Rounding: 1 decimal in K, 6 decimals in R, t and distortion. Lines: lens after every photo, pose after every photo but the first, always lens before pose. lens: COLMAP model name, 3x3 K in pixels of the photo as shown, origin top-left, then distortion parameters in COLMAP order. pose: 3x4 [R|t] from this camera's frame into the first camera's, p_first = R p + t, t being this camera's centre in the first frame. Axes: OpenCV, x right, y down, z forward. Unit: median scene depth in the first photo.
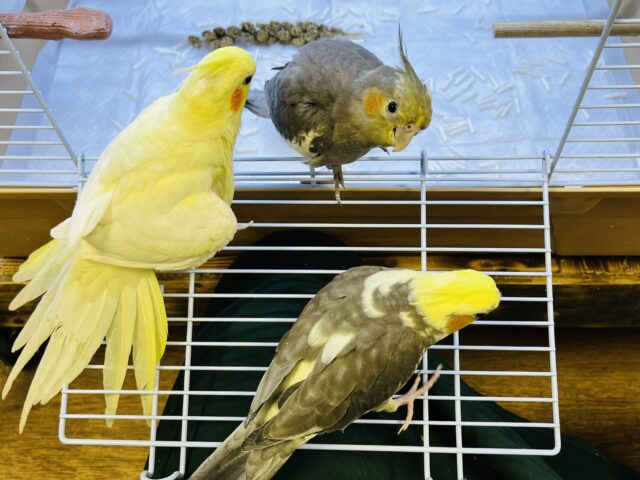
lens RADIAL K [[661.3, 0, 316.4], [0, 661.3, 234.6], [0, 0, 1]] dist [-0.003632, 0.000000]
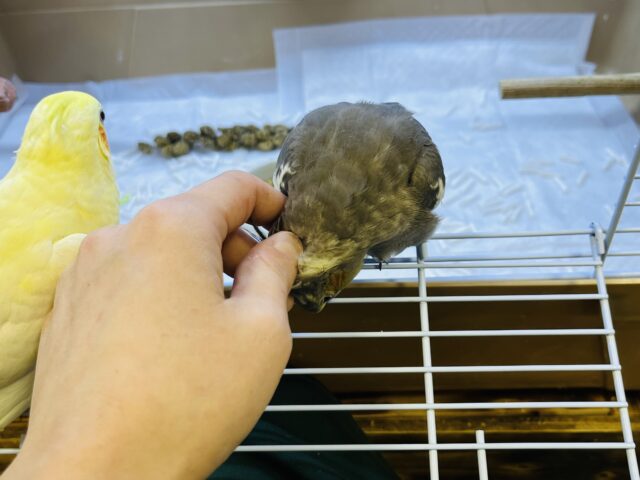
lens RADIAL K [[661.3, 0, 322.4], [0, 661.3, 233.8], [0, 0, 1]] dist [-0.003632, 0.000000]
pose [[0.999719, -0.006986, 0.022660, 0.028129], [0.012431, 0.968189, -0.249912, 0.035554], [-0.020194, 0.250123, 0.968003, 0.213709]]
